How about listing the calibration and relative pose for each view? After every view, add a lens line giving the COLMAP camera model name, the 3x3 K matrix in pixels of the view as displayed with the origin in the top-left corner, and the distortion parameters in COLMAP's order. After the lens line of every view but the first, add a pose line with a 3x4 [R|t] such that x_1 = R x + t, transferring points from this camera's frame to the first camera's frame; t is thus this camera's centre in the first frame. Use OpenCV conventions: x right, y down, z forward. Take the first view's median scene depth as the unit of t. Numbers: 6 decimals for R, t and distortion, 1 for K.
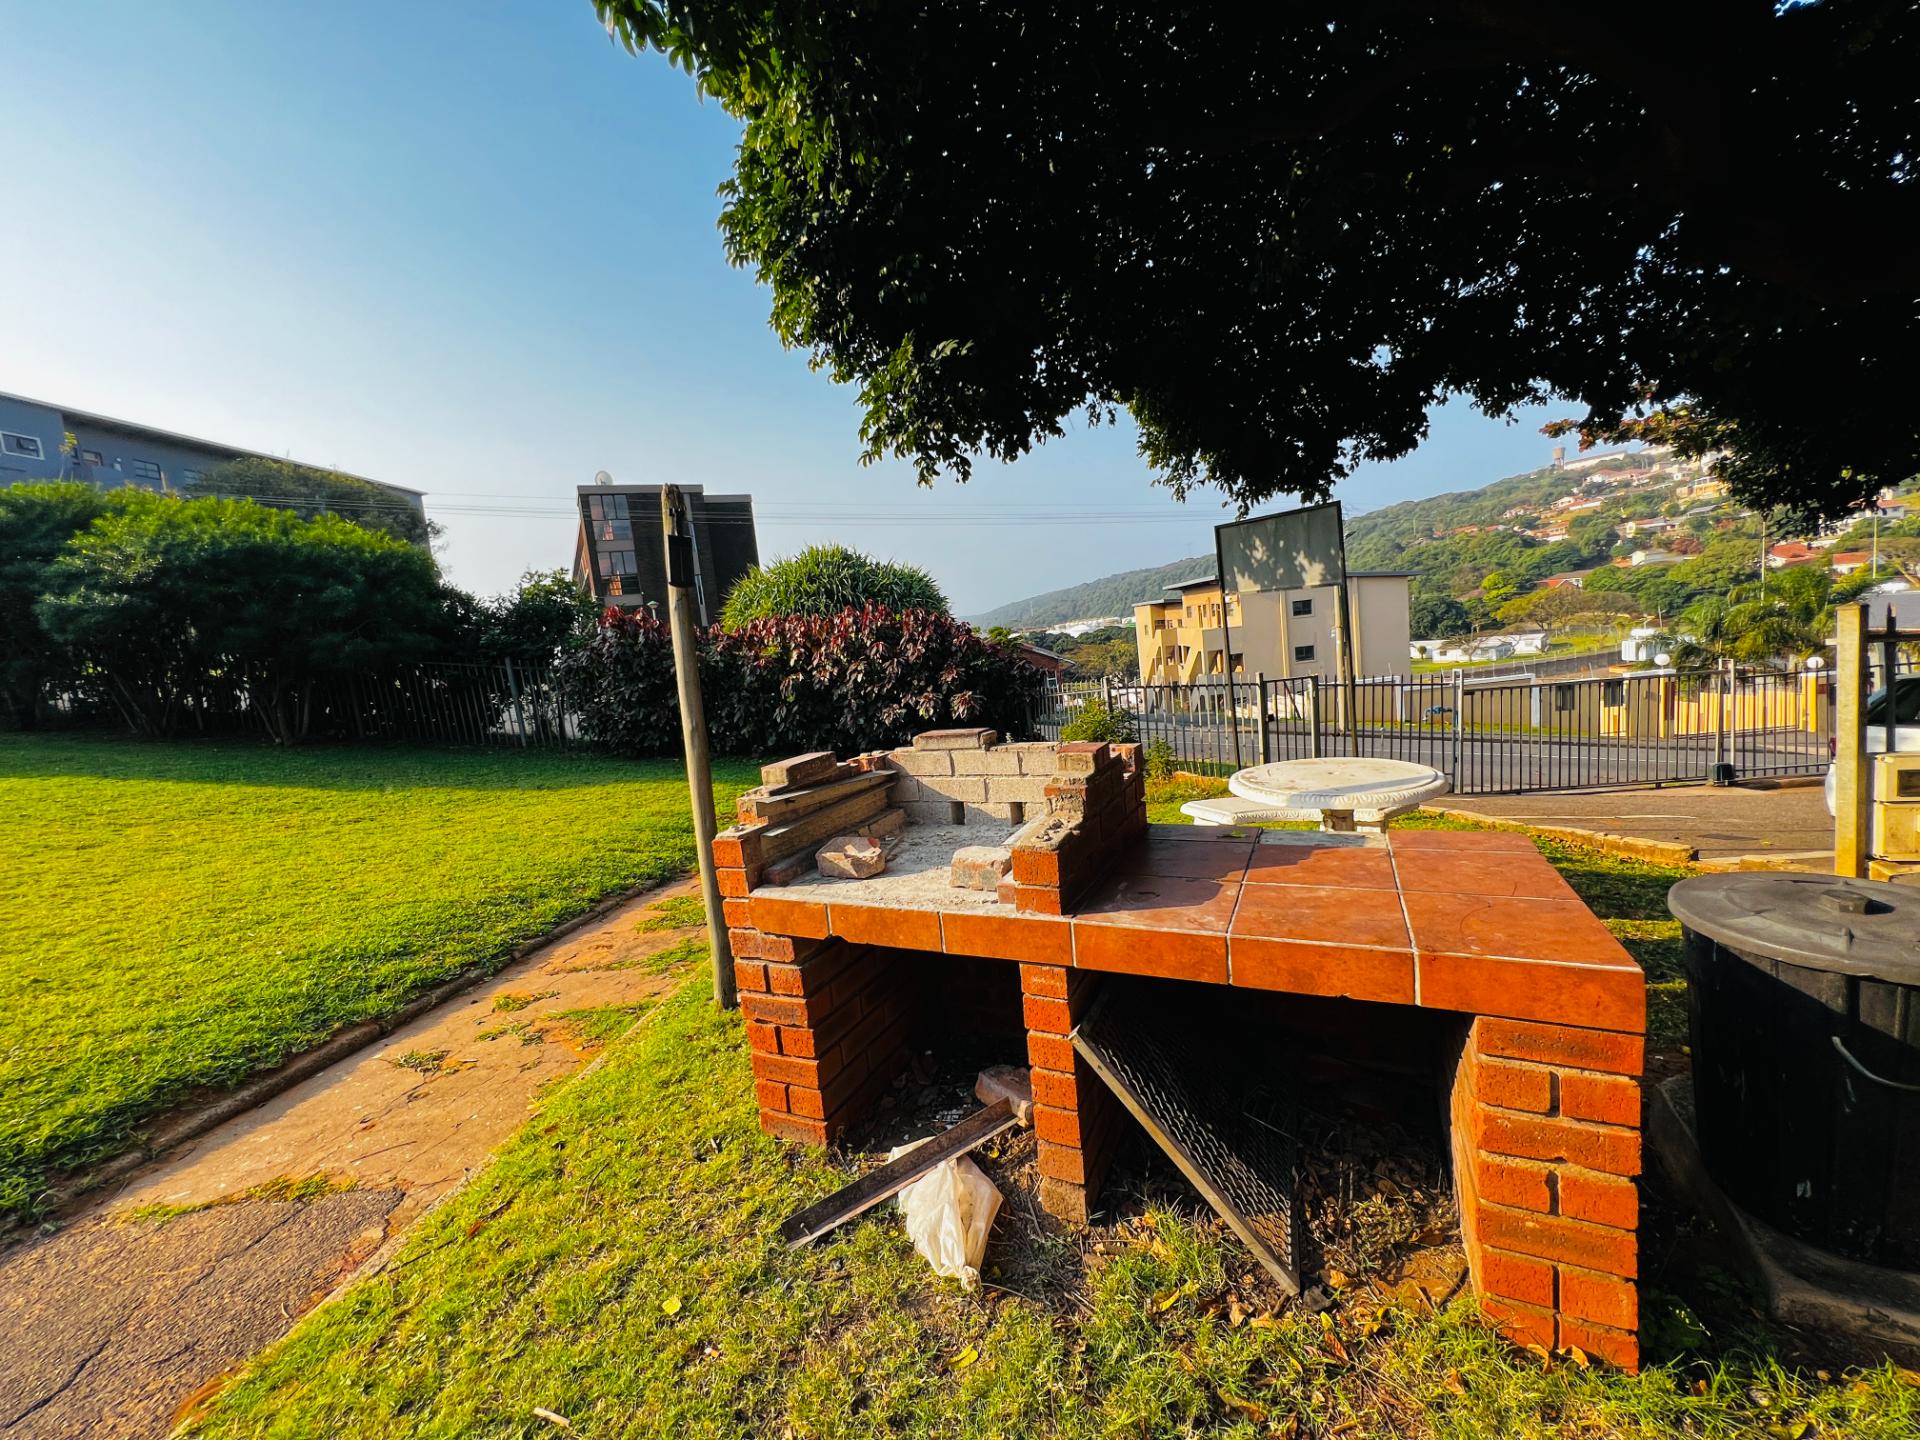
lens RADIAL K [[767.1, 0, 967.0], [0, 767.1, 717.7], [0, 0, 1]] dist [-0.004081, 0.001136]
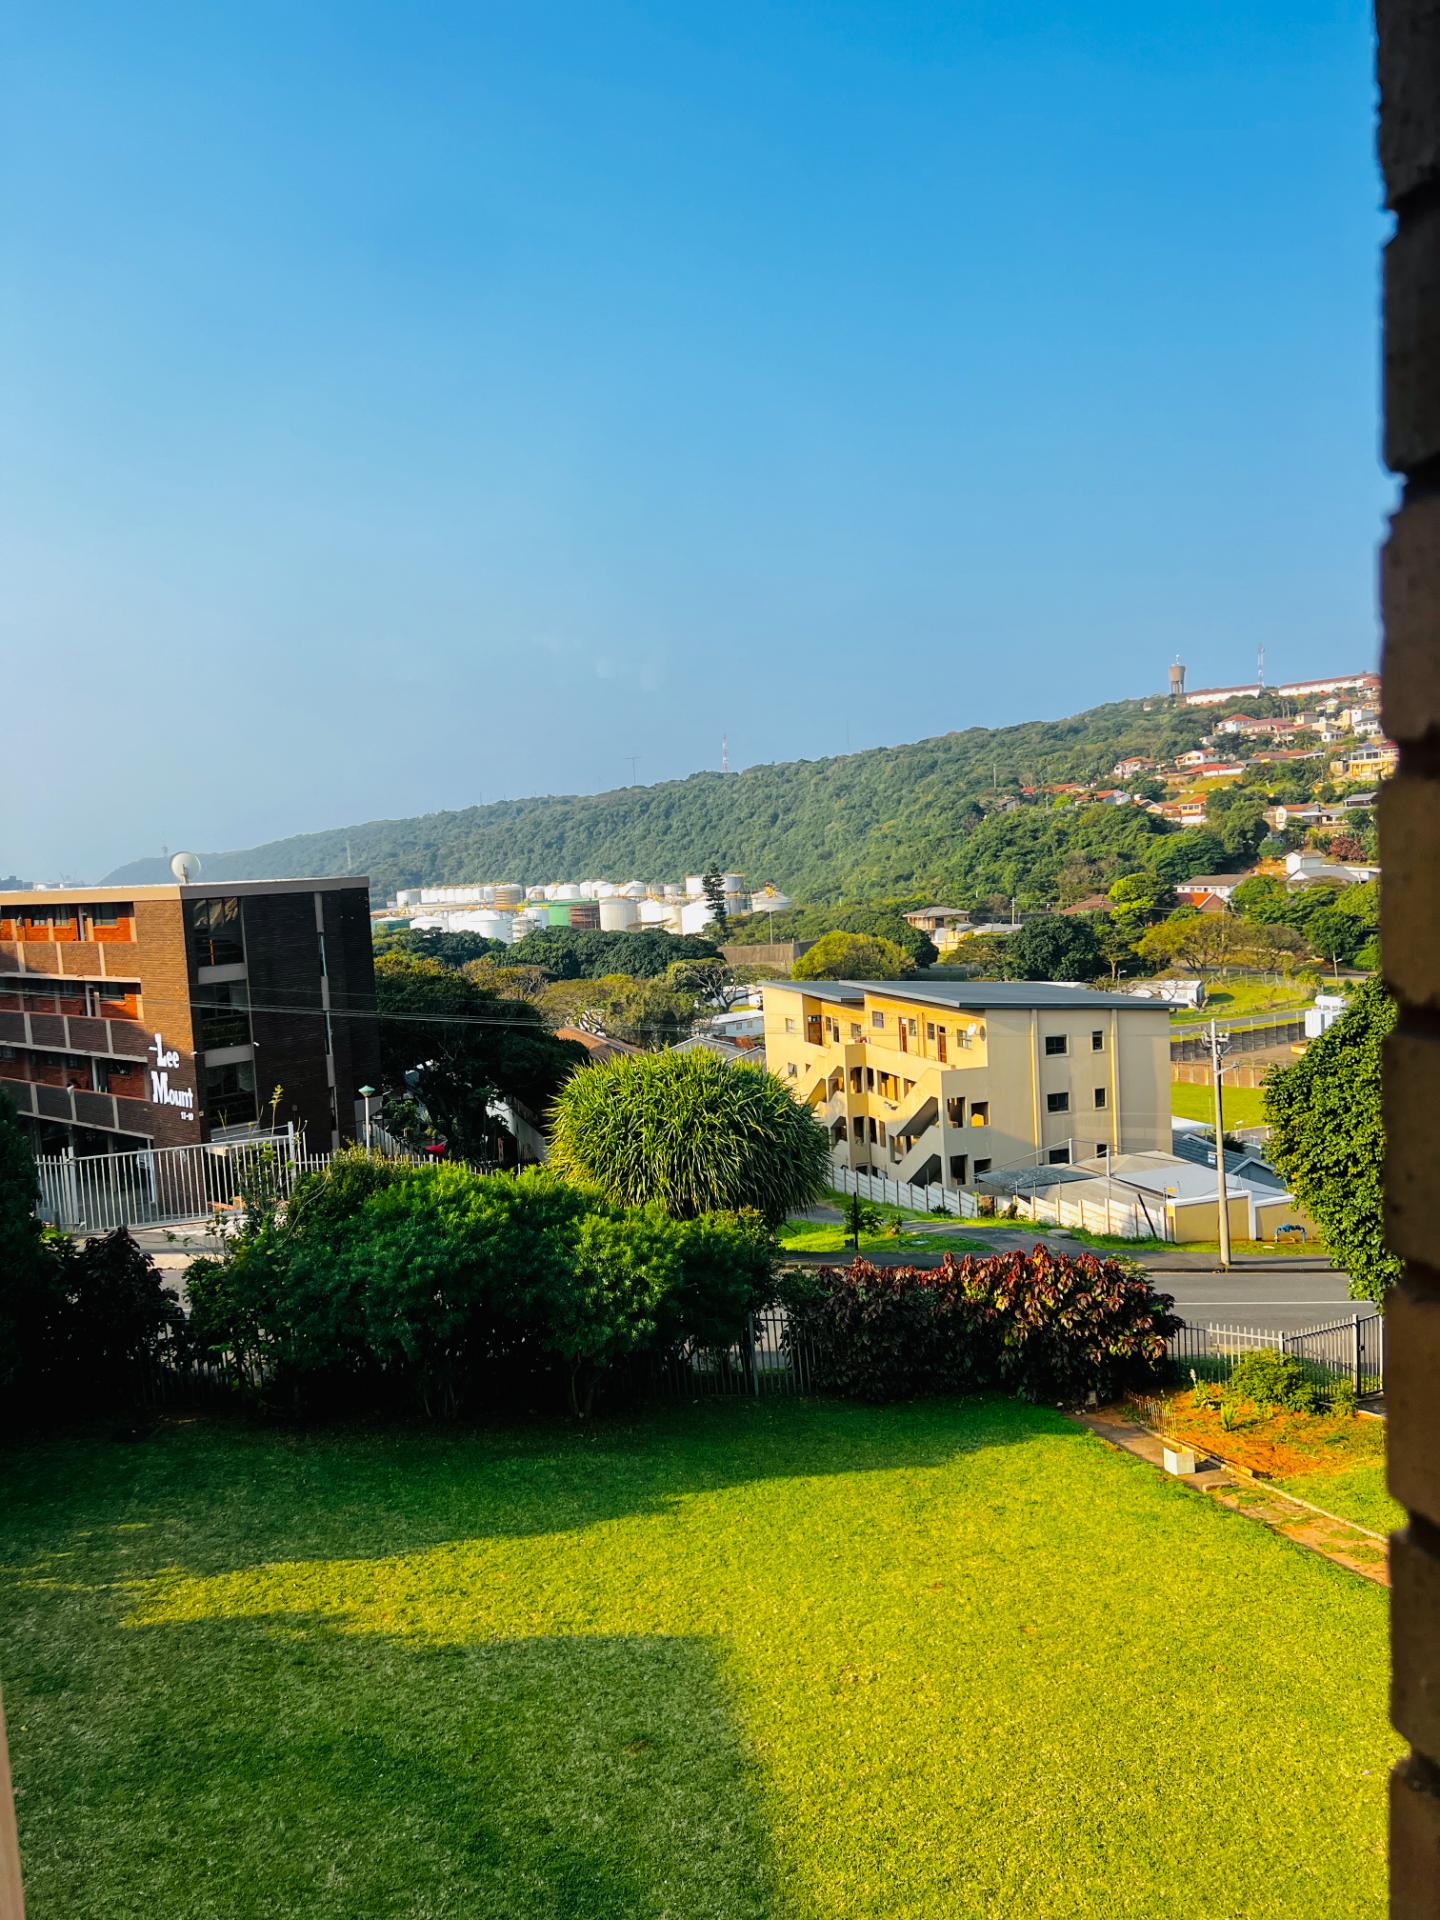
lens RADIAL K [[1445.0, 0, 712.1], [0, 1445.0, 966.4], [0, 0, 1]] dist [0.055708, -0.063960]
pose [[0.935592, 0.027934, 0.351977, -0.088746], [-0.008035, 0.998292, -0.057869, -0.028170], [-0.352993, 0.051314, 0.934218, -0.058137]]
